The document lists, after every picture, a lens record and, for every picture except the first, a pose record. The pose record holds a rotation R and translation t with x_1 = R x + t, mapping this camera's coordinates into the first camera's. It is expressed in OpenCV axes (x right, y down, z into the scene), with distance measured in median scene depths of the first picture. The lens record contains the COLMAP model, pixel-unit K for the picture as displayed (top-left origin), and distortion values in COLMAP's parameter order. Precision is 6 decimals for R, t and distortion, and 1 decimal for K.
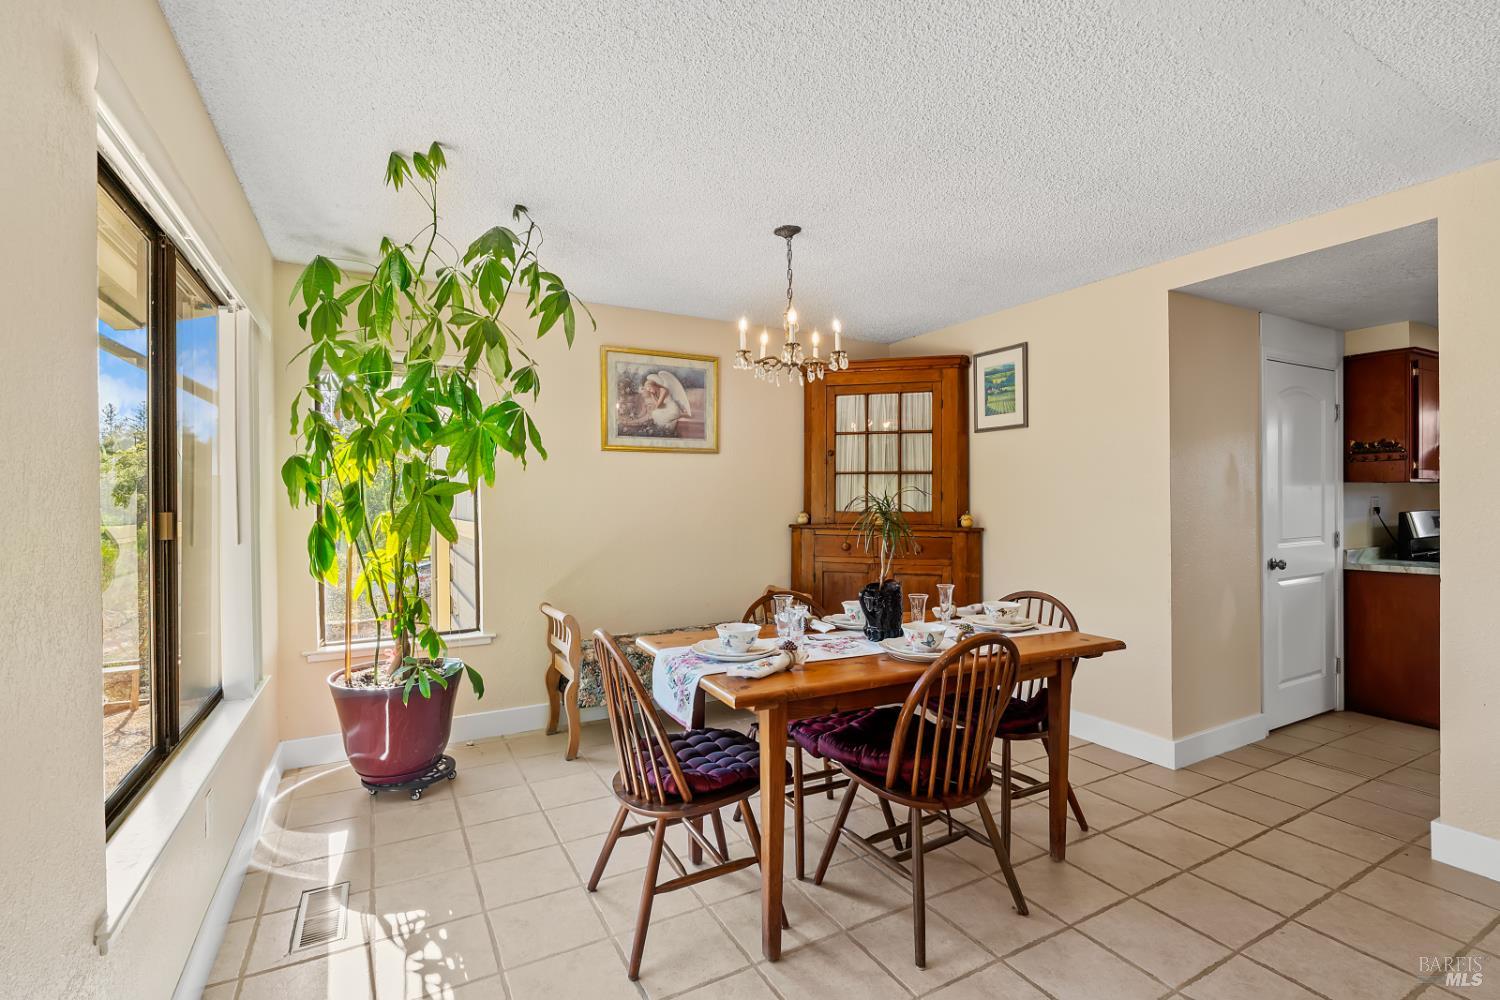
lens RADIAL K [[670.1, 0, 744.1], [0, 670.1, 490.1], [0, 0, 1]] dist [-0.007385, 0.000650]
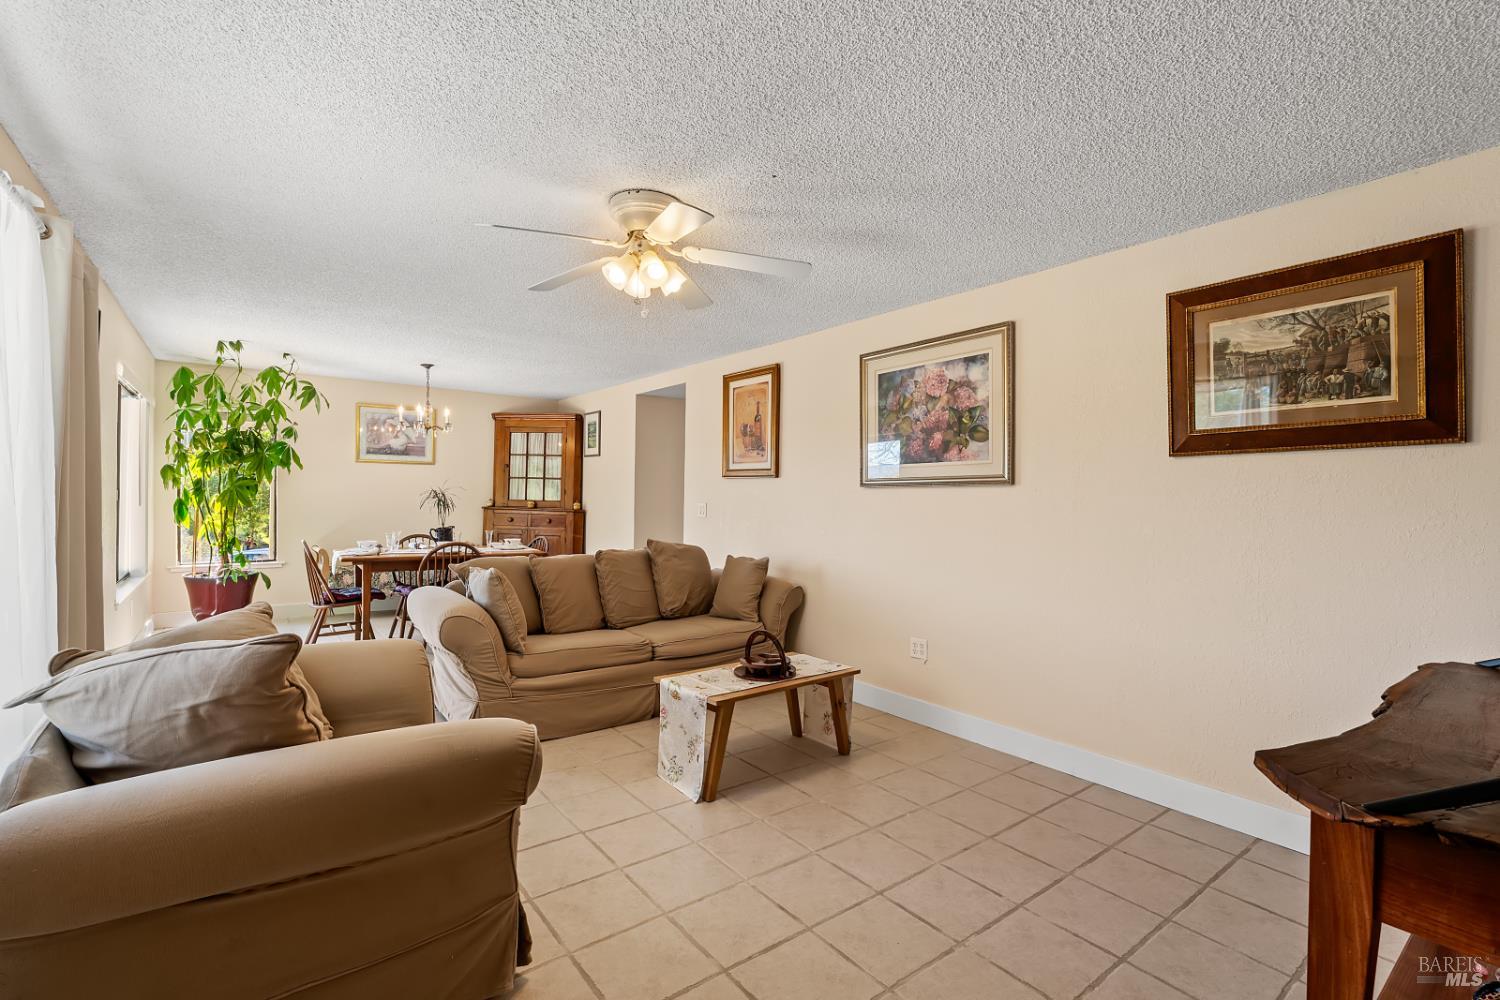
lens RADIAL K [[670.1, 0, 744.1], [0, 670.1, 490.1], [0, 0, 1]] dist [-0.007385, 0.000650]
pose [[0.988188, 0.021577, 0.151717, 0.695356], [-0.022410, 0.999742, 0.003782, -0.019319], [-0.151597, -0.007137, 0.988417, -1.170280]]
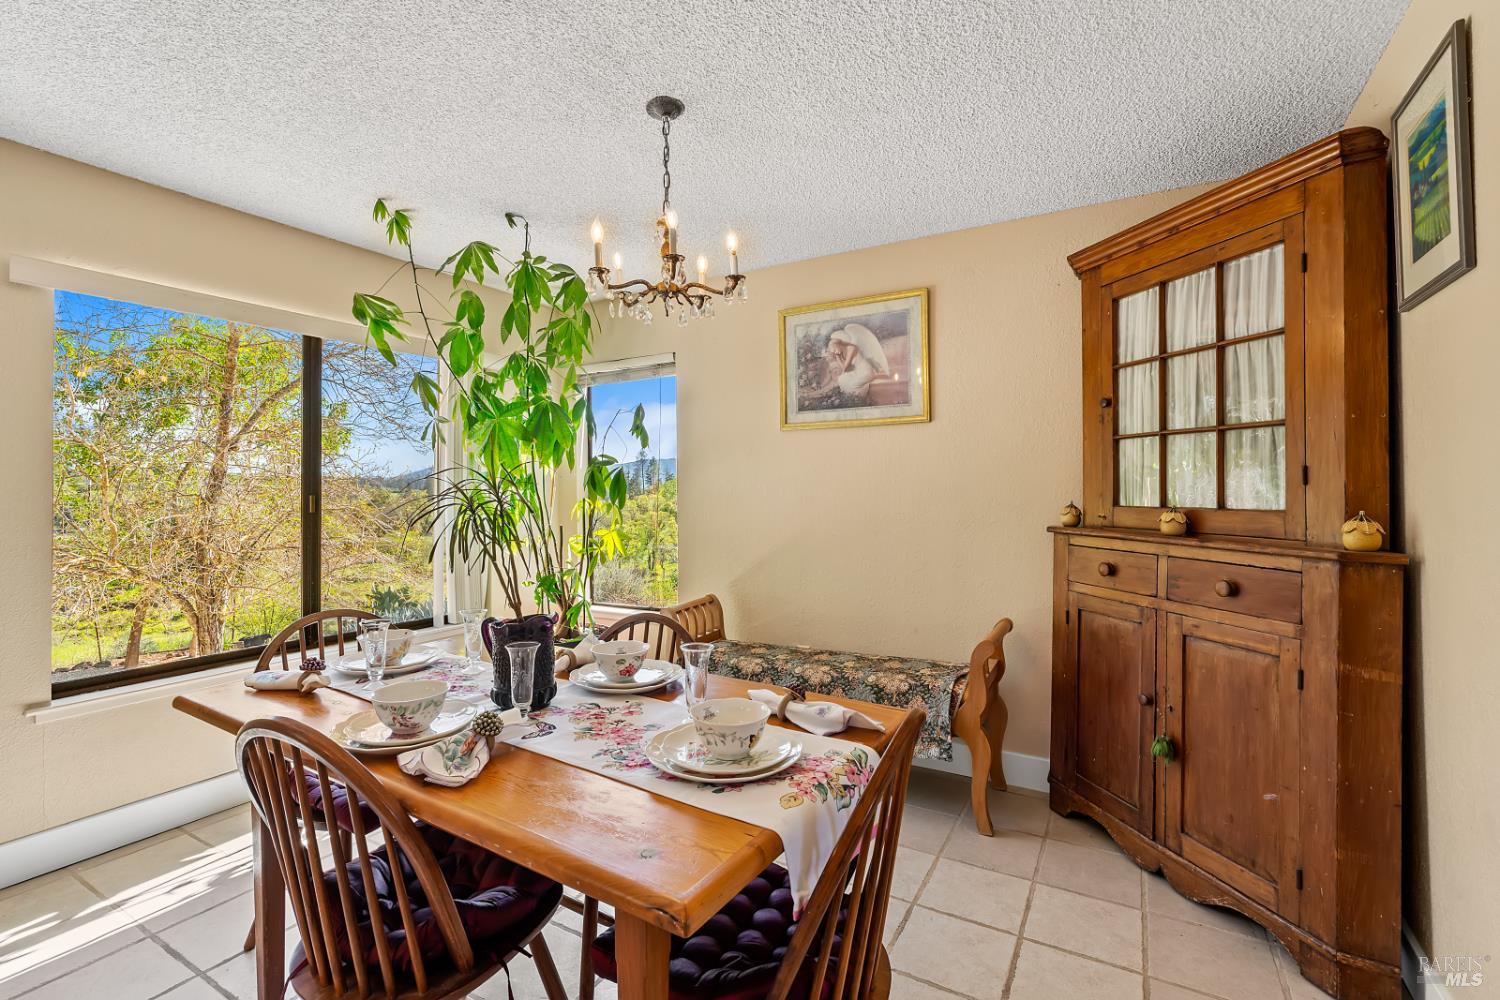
lens RADIAL K [[670.1, 0, 744.1], [0, 670.1, 490.1], [0, 0, 1]] dist [-0.007385, 0.000650]
pose [[0.508564, 0.001859, -0.861022, 0.677054], [0.013497, 0.999858, 0.010130, 0.012686], [0.860919, -0.016773, 0.508466, 0.657445]]
